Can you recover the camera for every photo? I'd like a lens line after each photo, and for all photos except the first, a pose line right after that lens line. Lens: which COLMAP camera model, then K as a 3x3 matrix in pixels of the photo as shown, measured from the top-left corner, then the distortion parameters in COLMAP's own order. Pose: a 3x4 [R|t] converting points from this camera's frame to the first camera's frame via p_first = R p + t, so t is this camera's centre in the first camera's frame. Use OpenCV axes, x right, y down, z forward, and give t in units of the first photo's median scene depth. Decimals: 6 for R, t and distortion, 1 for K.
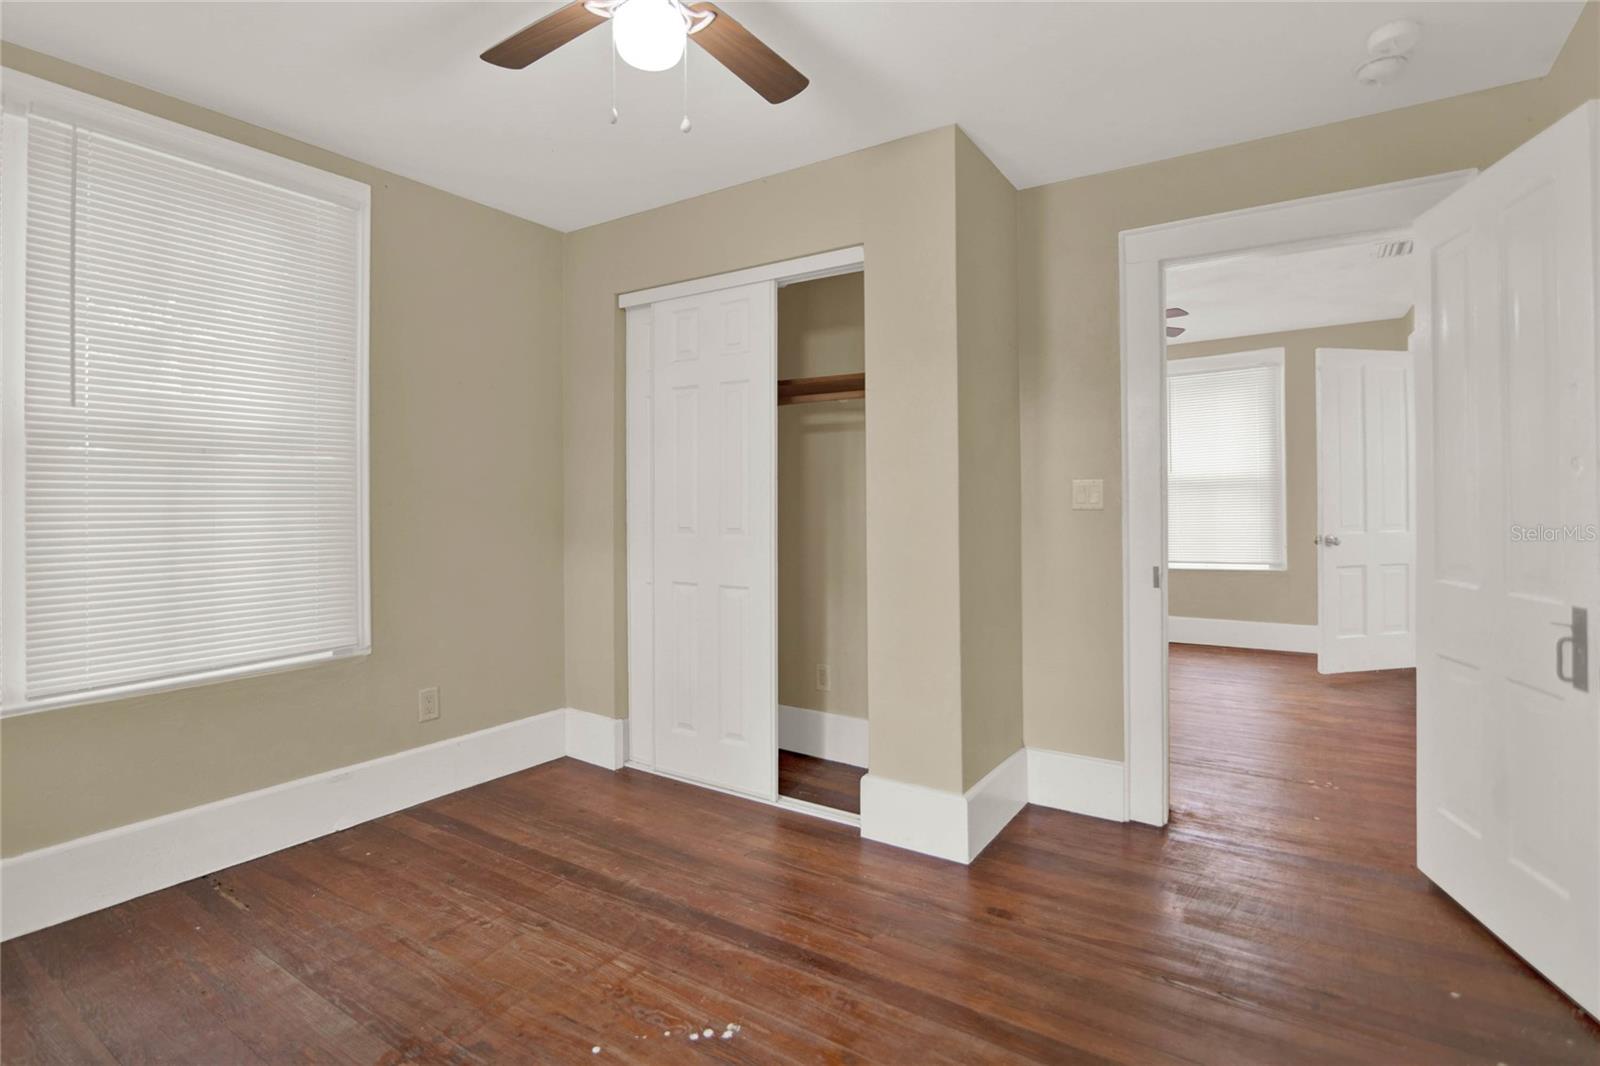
lens RADIAL K [[785.8, 0, 793.1], [0, 785.8, 501.5], [0, 0, 1]] dist [-0.016399, -0.000122]
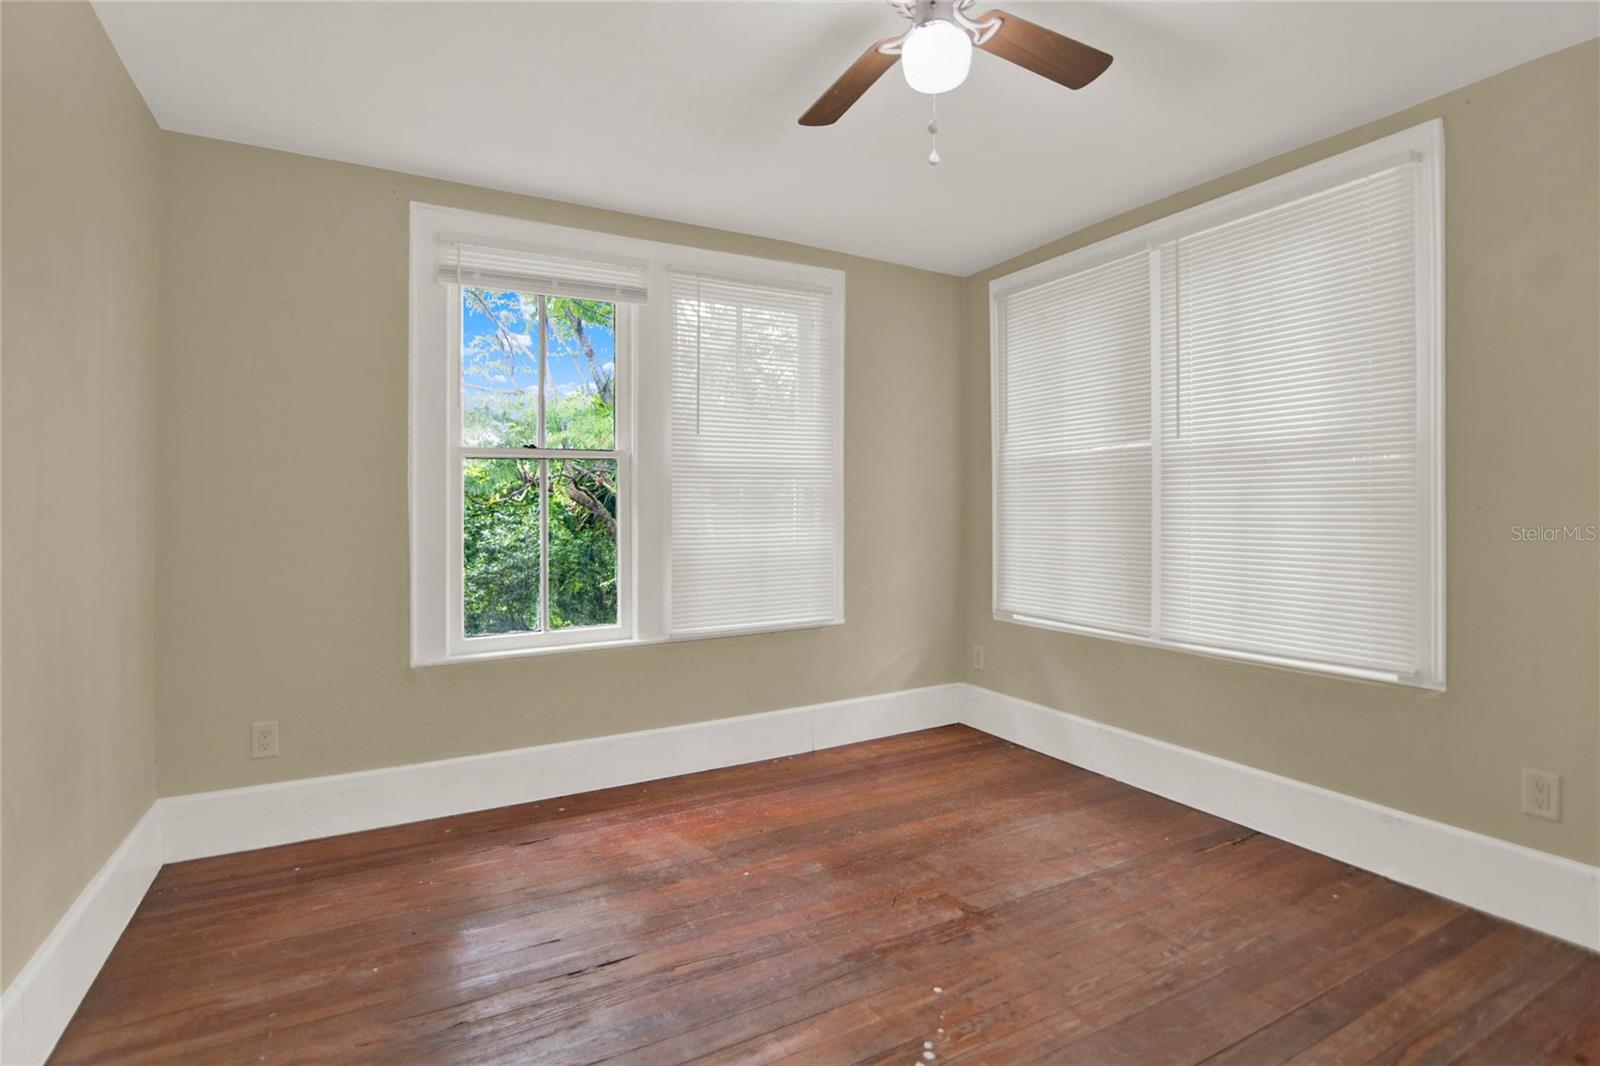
lens RADIAL K [[785.8, 0, 793.1], [0, 785.8, 501.5], [0, 0, 1]] dist [-0.016399, -0.000122]
pose [[-0.467305, -0.006123, -0.884075, 0.638043], [0.001558, 0.999969, -0.007749, 0.001906], [0.884095, -0.004999, -0.467281, 1.013878]]
